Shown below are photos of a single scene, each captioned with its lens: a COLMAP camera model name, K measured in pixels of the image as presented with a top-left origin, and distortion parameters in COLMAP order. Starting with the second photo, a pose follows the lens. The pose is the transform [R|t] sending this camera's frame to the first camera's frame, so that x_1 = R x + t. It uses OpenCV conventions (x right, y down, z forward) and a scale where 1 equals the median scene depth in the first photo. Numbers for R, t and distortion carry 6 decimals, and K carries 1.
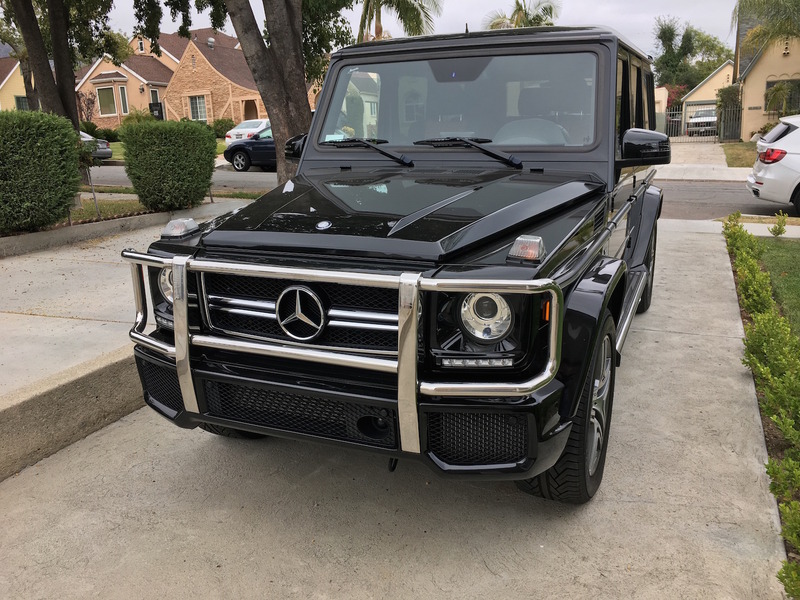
lens RADIAL K [[679.1, 0, 401.5], [0, 679.1, 300.3], [0, 0, 1]] dist [0.054589, -0.078654]
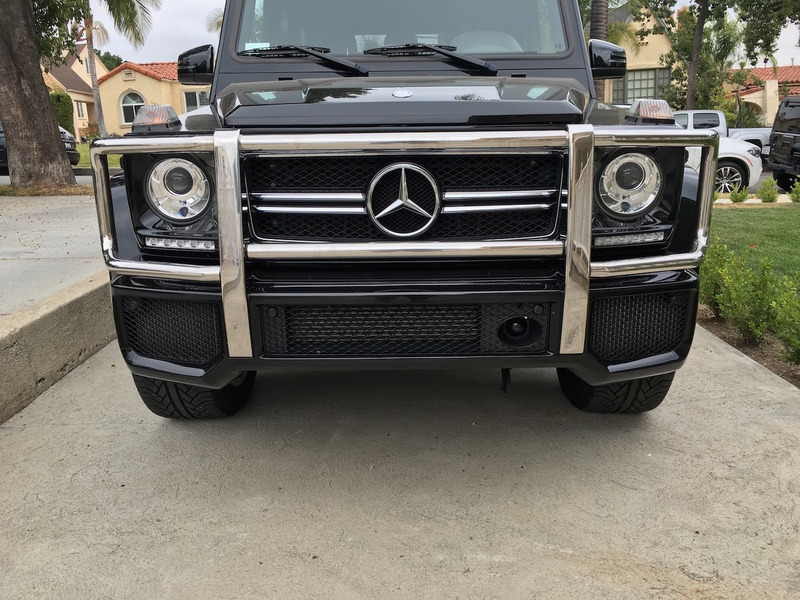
lens RADIAL K [[679.1, 0, 399.7], [0, 679.1, 299.6], [0, 0, 1]] dist [0.054589, -0.078654]
pose [[0.920176, -0.090328, 0.380941, -0.326788], [0.096708, 0.995310, 0.002406, 0.091916], [-0.379372, 0.034626, 0.924596, 0.212749]]
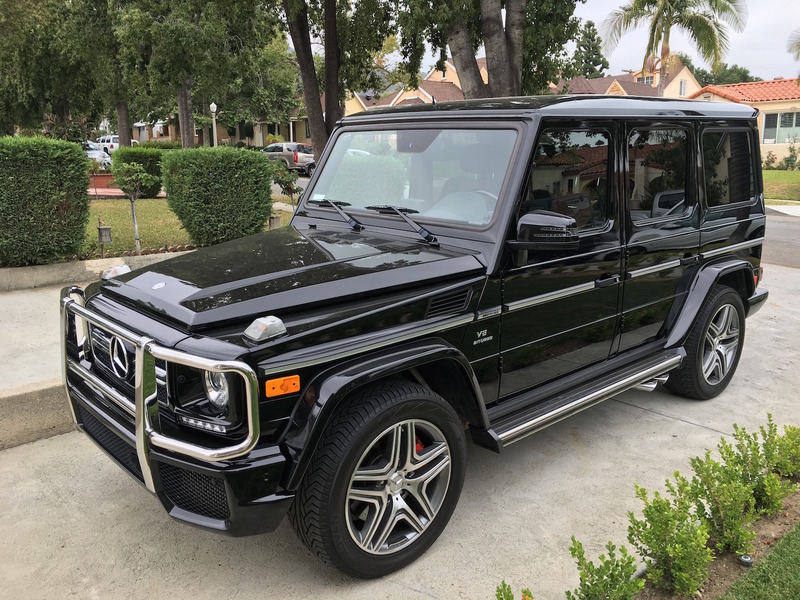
lens RADIAL K [[679.1, 0, 399.4], [0, 679.1, 301.8], [0, 0, 1]] dist [0.054589, -0.078654]
pose [[0.907989, 0.112340, -0.403653, 0.564674], [-0.121963, 0.992533, 0.001883, -0.101862], [0.400850, 0.047521, 0.914910, 0.054773]]
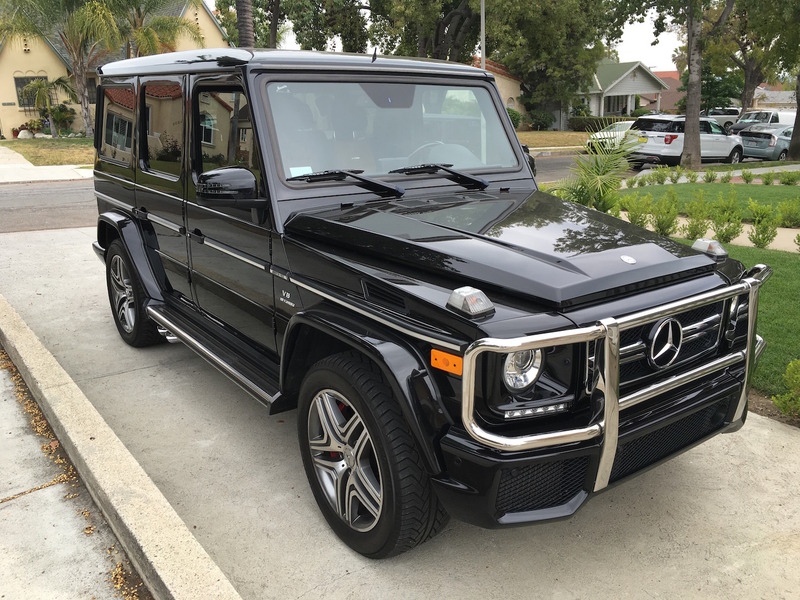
lens RADIAL K [[679.1, 0, 395.8], [0, 679.1, 299.3], [0, 0, 1]] dist [0.054589, -0.078654]
pose [[0.501491, -0.220571, 0.836574, -0.887244], [0.213567, 0.968592, 0.127354, -0.195044], [-0.838389, 0.114798, 0.532847, 0.557398]]
